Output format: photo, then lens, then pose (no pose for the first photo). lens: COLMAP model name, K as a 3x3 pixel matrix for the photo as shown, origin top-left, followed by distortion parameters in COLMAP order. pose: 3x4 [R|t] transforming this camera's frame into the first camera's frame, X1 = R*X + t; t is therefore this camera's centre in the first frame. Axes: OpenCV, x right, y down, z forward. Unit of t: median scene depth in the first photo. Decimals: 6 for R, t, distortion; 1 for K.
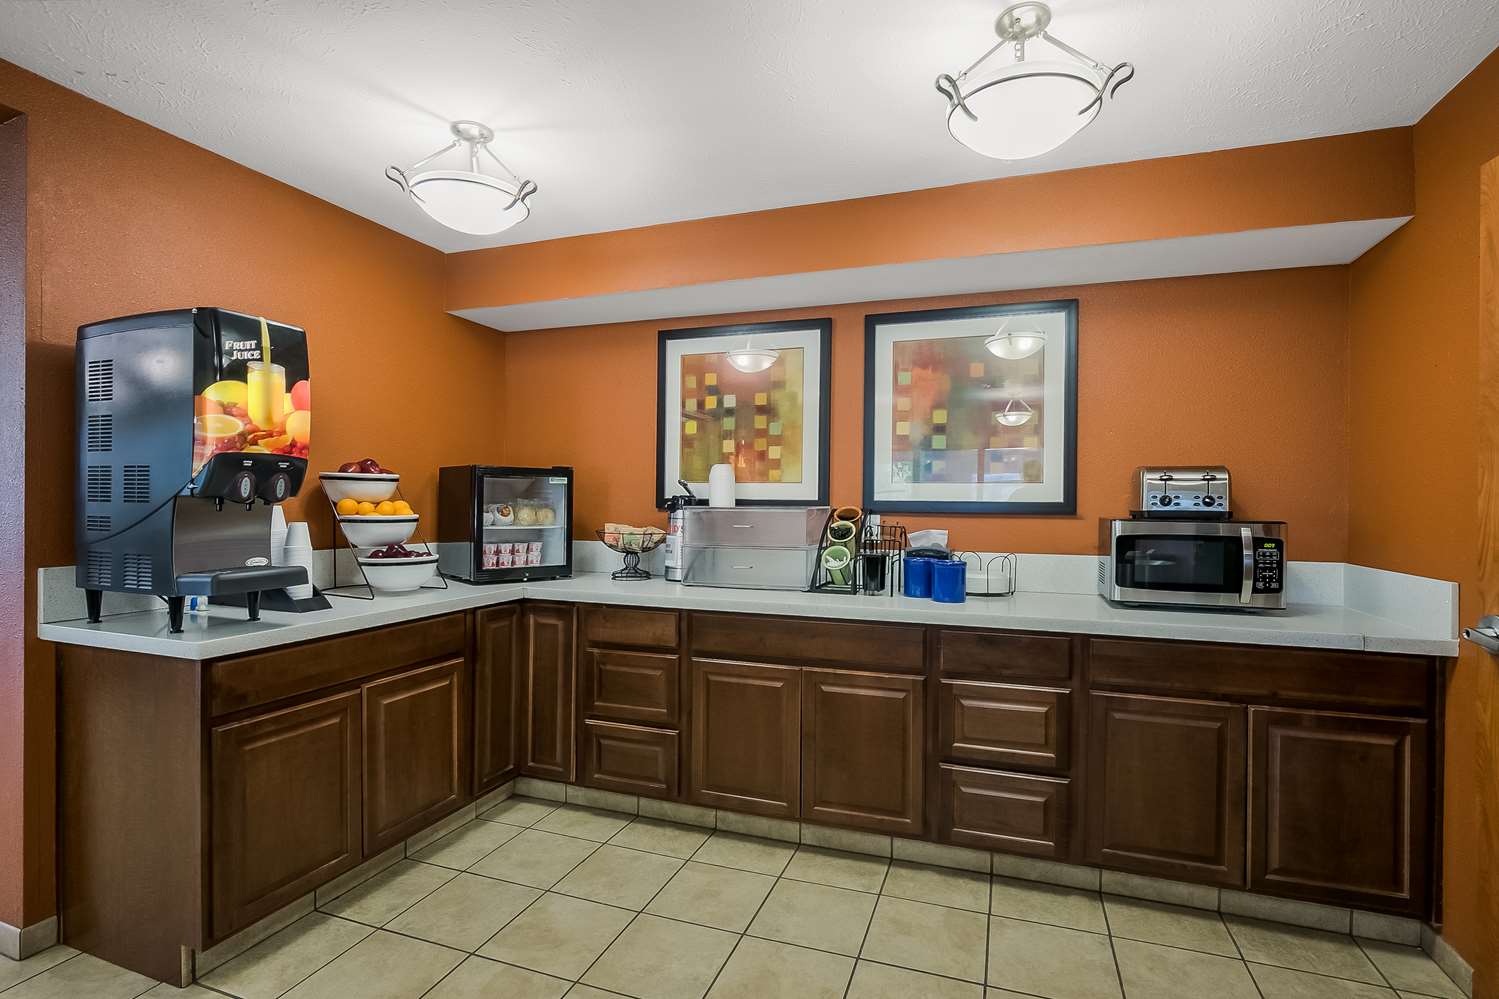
lens RADIAL K [[701.2, 0, 753.2], [0, 701.2, 527.1], [0, 0, 1]] dist [0.001114, 0.001392]
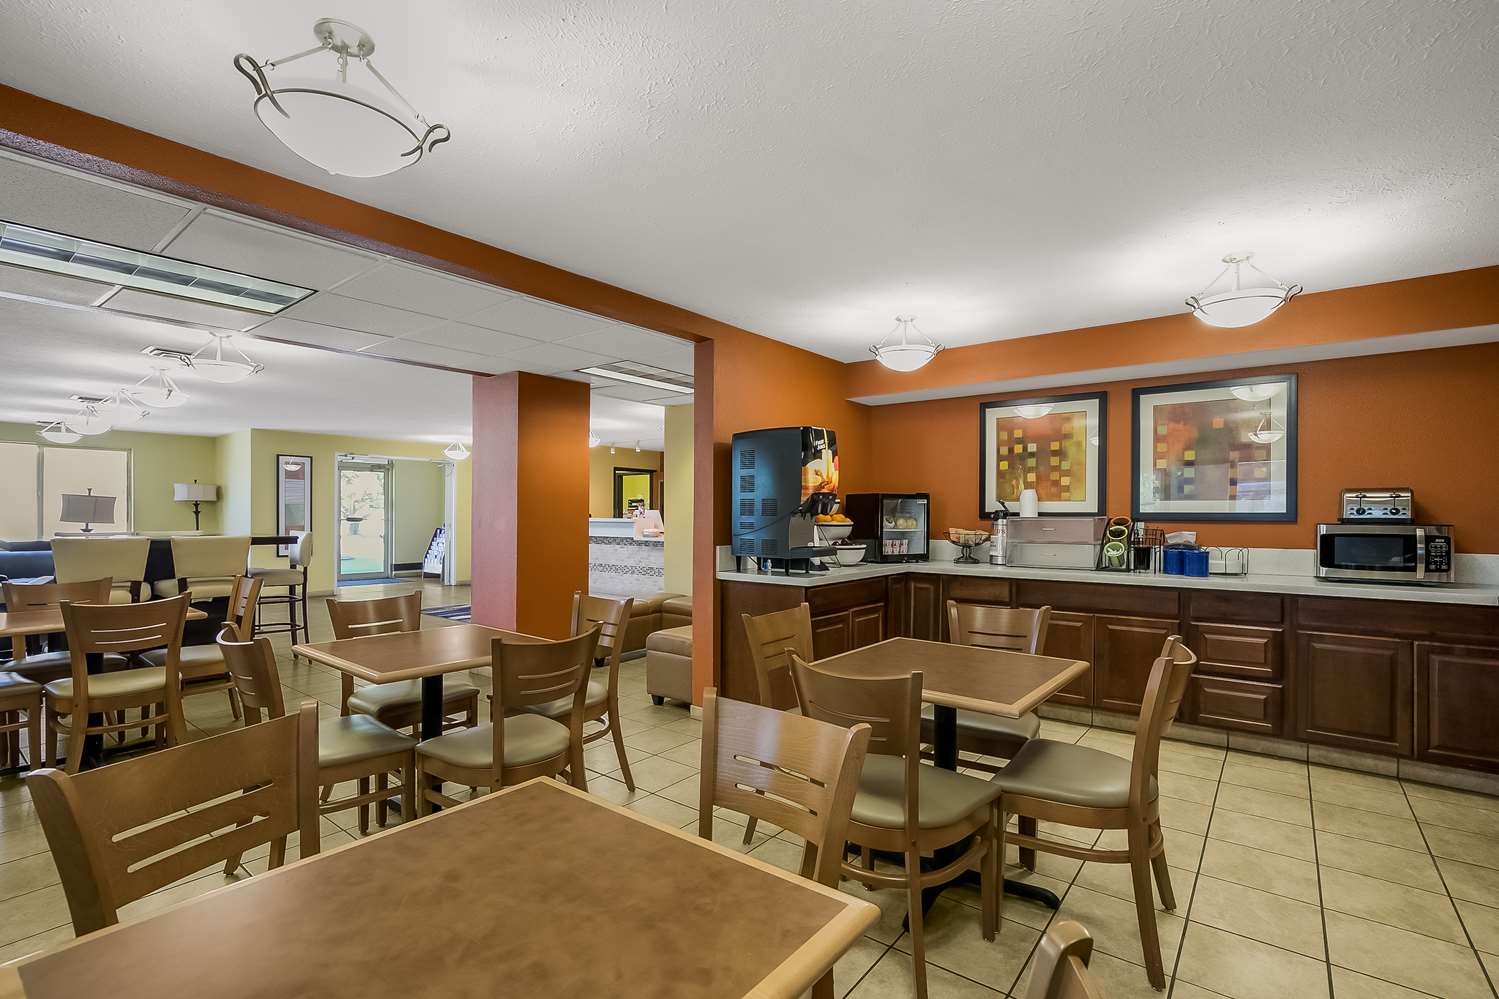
lens RADIAL K [[701.2, 0, 753.2], [0, 701.2, 527.1], [0, 0, 1]] dist [0.001114, 0.001392]
pose [[0.956084, -0.000406, -0.293091, -0.194620], [-0.005031, 0.999829, -0.017799, 0.026438], [0.293048, 0.018492, 0.955919, -0.737384]]
